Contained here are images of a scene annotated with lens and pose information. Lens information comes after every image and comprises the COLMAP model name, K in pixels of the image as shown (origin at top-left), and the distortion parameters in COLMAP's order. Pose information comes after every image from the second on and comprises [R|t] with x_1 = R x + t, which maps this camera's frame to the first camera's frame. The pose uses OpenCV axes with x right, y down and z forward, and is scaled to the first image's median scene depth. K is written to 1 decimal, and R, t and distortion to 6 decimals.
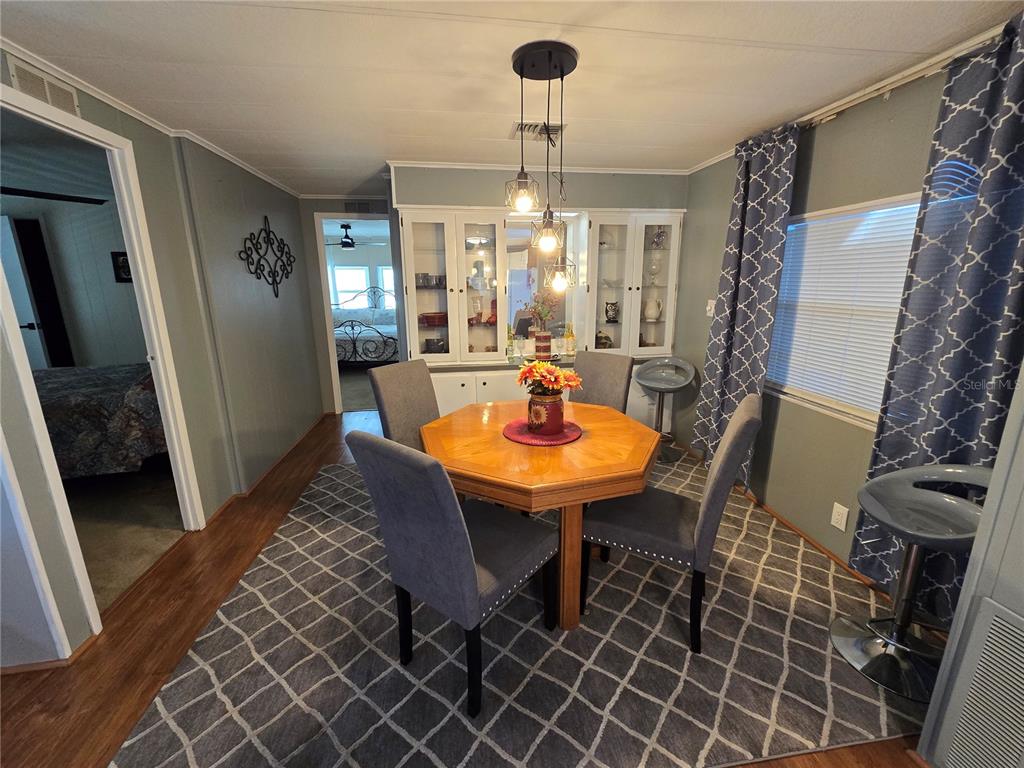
lens RADIAL K [[418.3, 0, 514.6], [0, 418.3, 378.4], [0, 0, 1]] dist [0.000504, -0.000335]
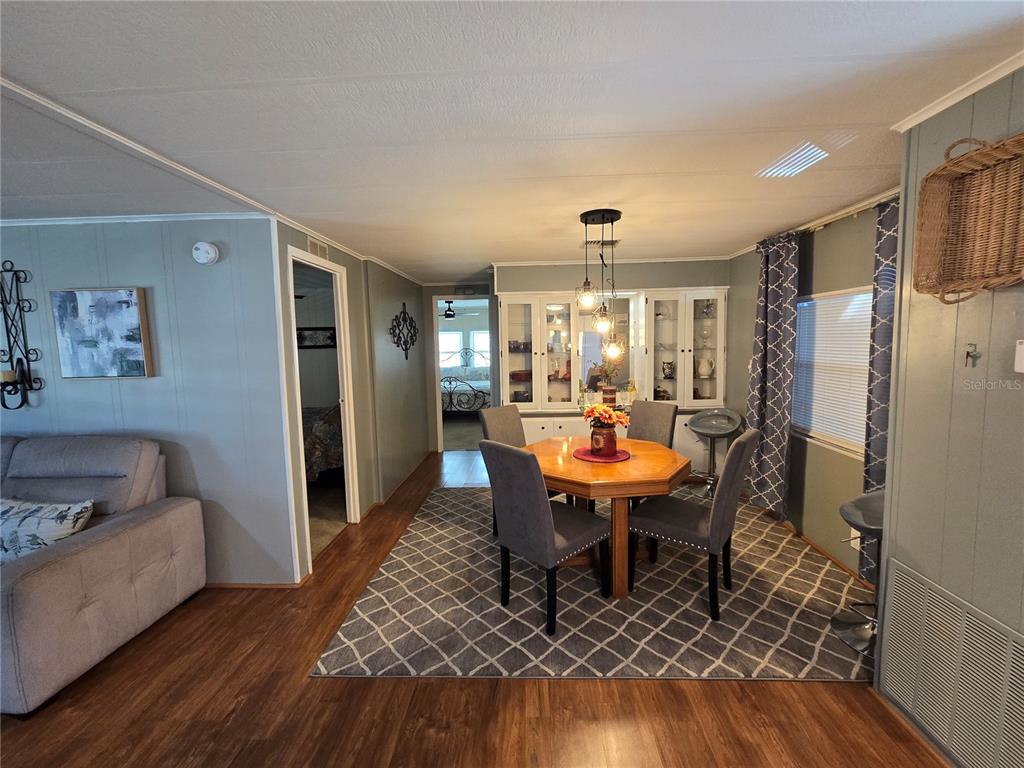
lens RADIAL K [[415.7, 0, 514.1], [0, 415.7, 379.7], [0, 0, 1]] dist [0.000345, 0.000085]
pose [[0.983313, 0.003159, -0.181897, 0.029379], [-0.027133, 0.991213, -0.129466, 0.061697], [0.179889, 0.132241, 0.974757, -0.417950]]
